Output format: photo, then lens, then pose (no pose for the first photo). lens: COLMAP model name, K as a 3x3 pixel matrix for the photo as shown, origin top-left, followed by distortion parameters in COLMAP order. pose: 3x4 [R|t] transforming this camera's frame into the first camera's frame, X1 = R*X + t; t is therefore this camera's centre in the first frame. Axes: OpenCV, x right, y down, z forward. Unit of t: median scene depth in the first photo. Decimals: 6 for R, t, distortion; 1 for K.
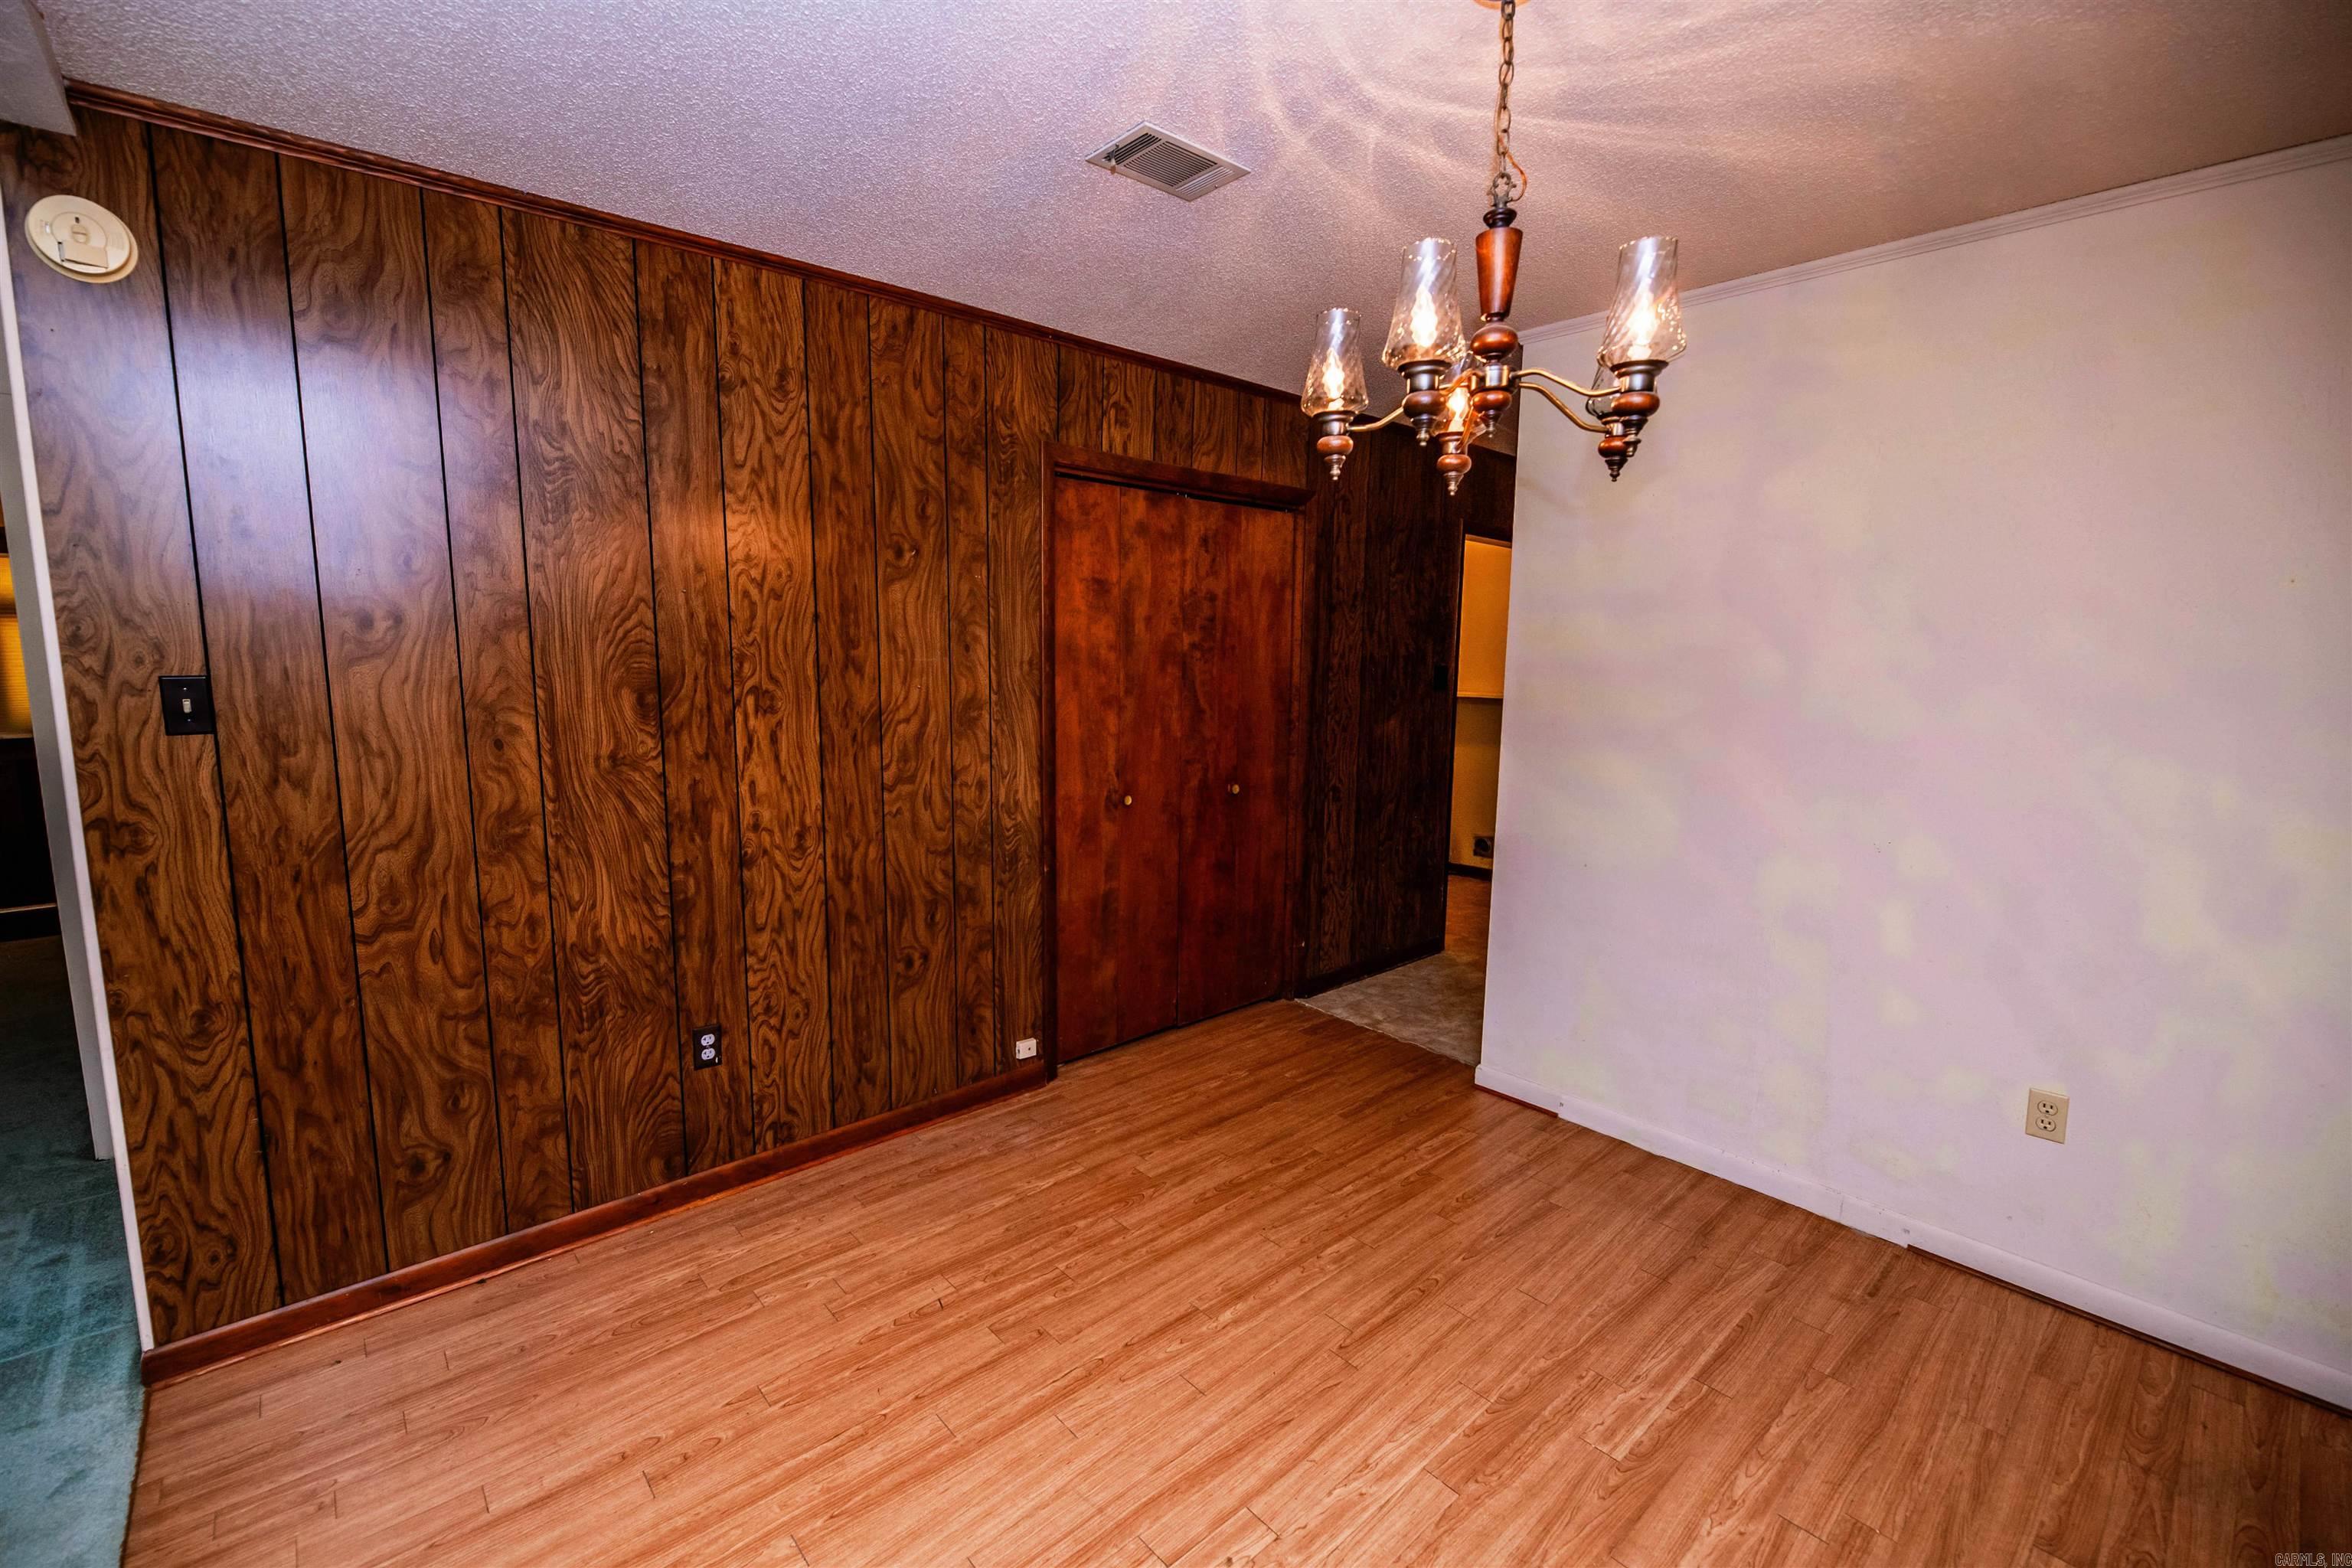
lens RADIAL K [[994.4, 0, 1145.7], [0, 994.4, 782.9], [0, 0, 1]] dist [0.000581, -0.003273]
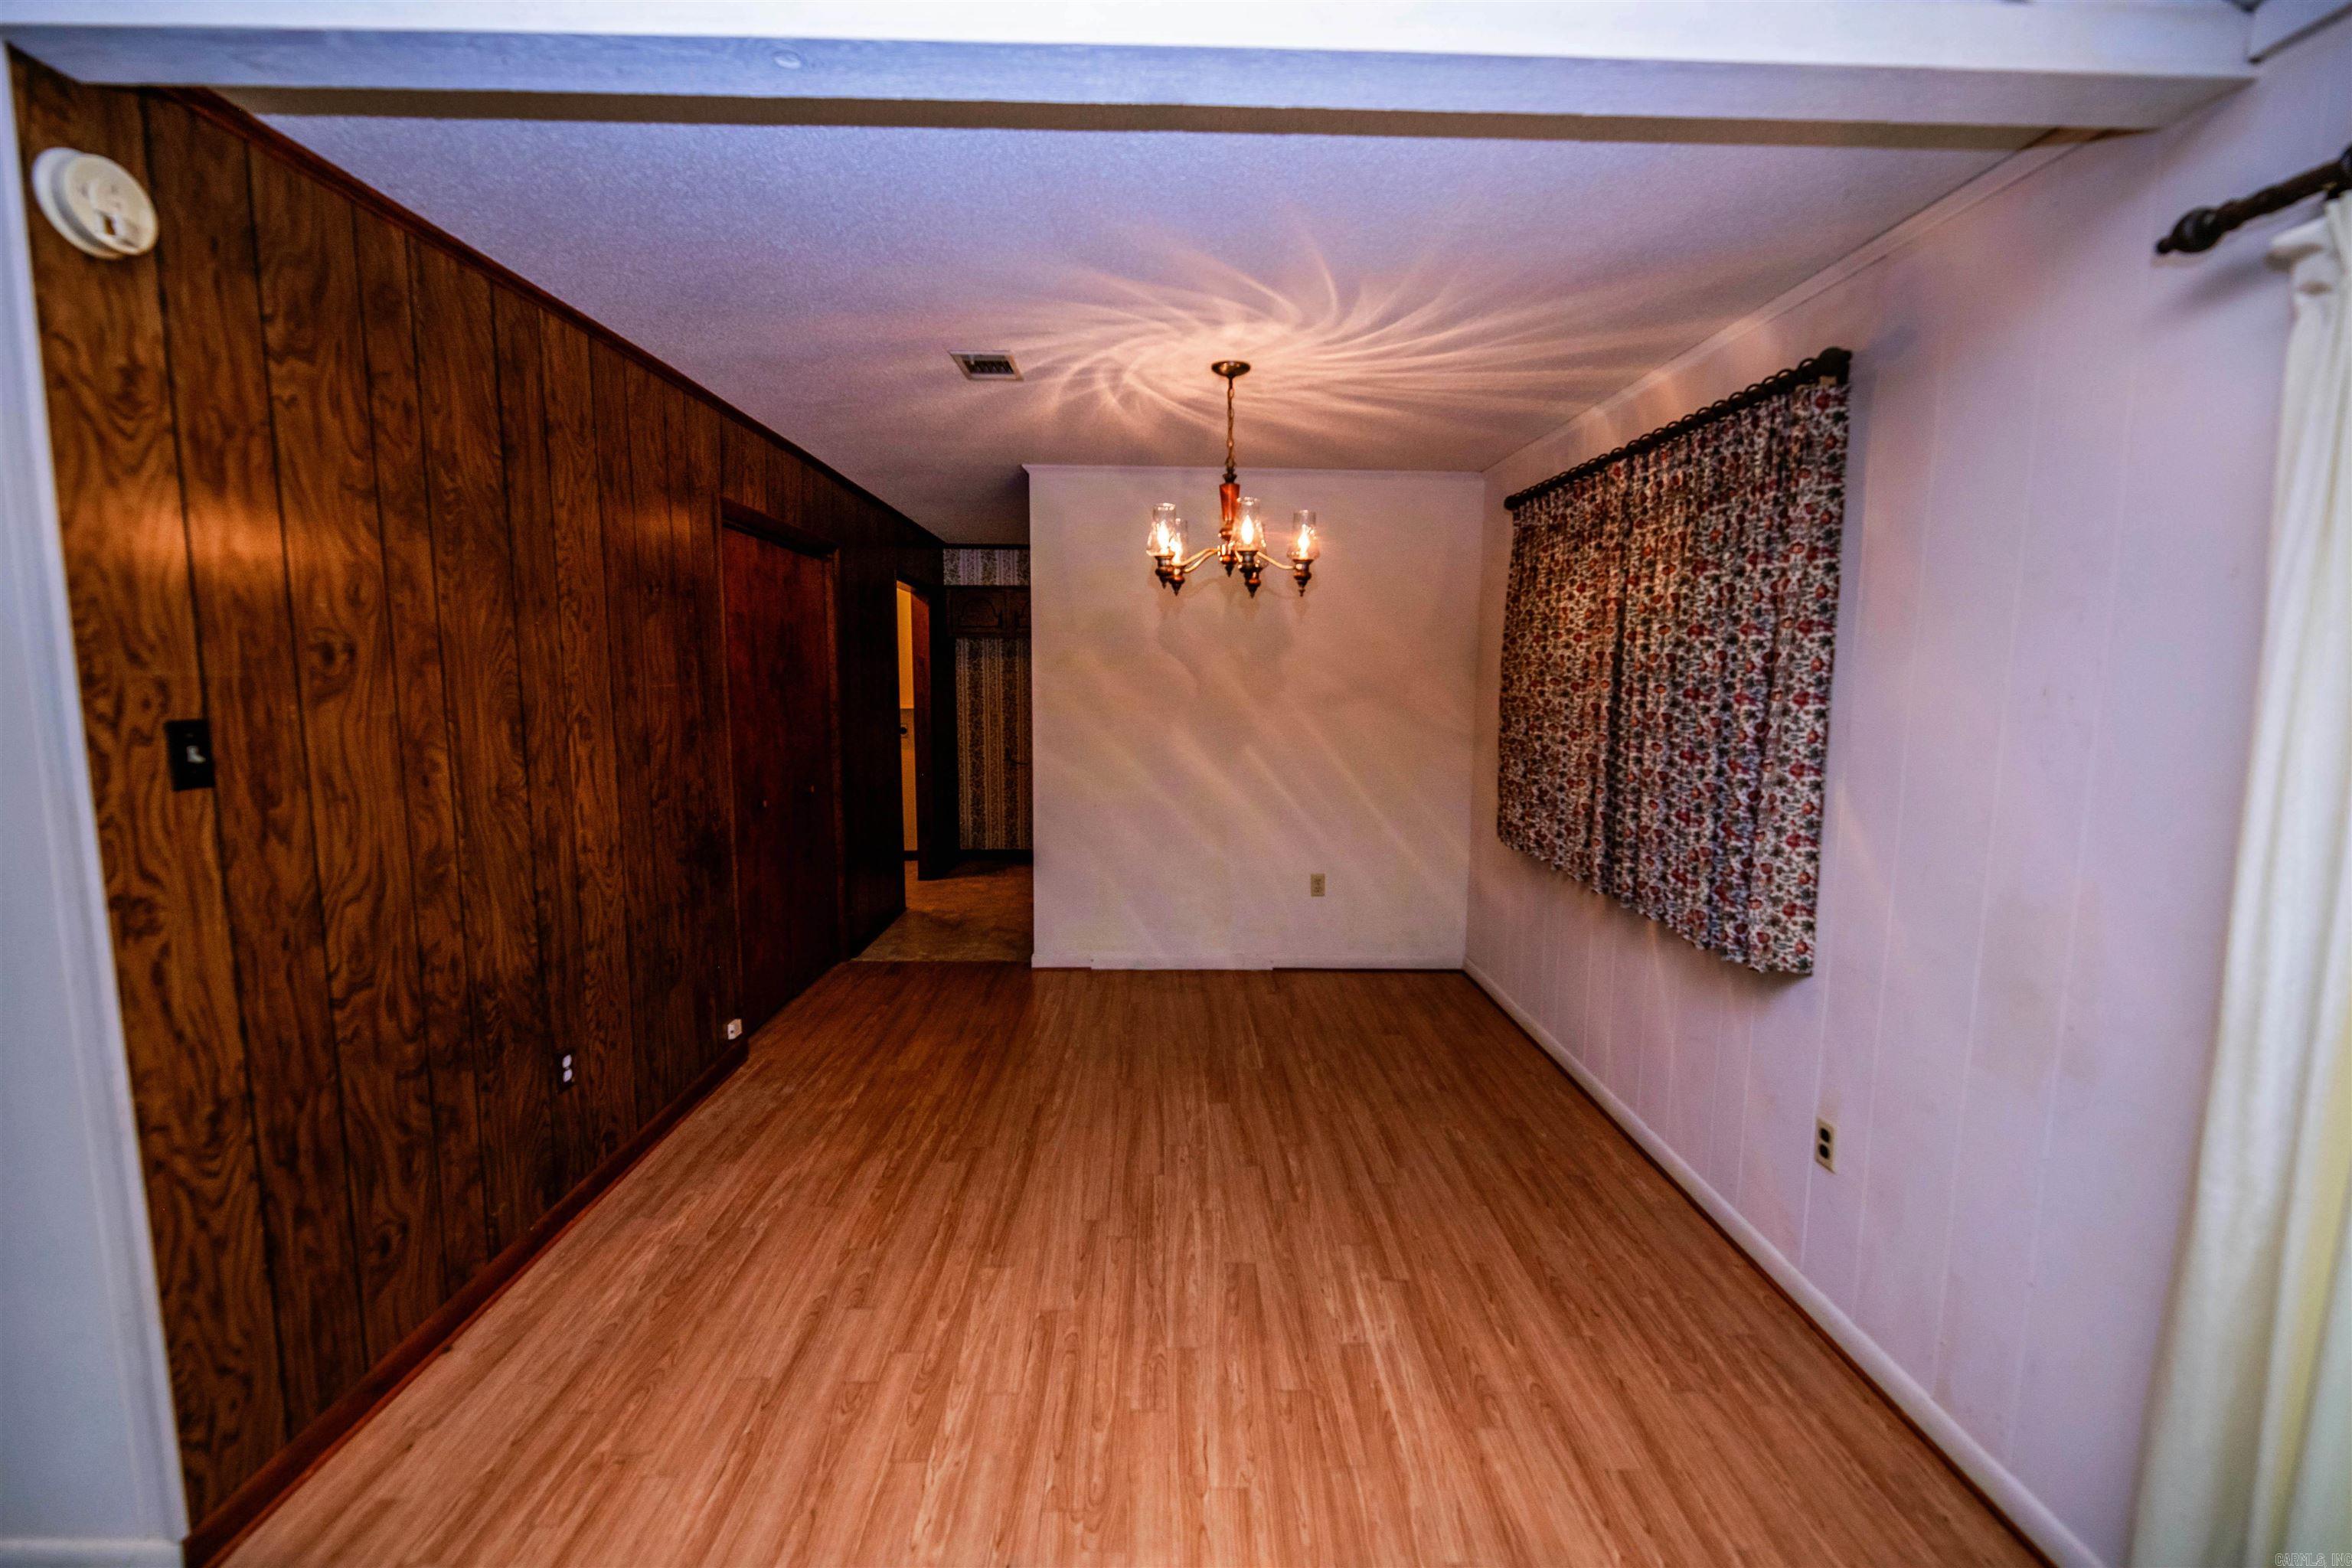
lens RADIAL K [[968.9, 0, 1185.1], [0, 968.9, 781.9], [0, 0, 1]] dist [-0.001188, -0.000537]
pose [[0.640043, -0.095148, 0.762425, -0.916849], [0.104113, 0.993891, 0.036633, 0.003881], [-0.761253, 0.055932, 0.646039, -0.168250]]
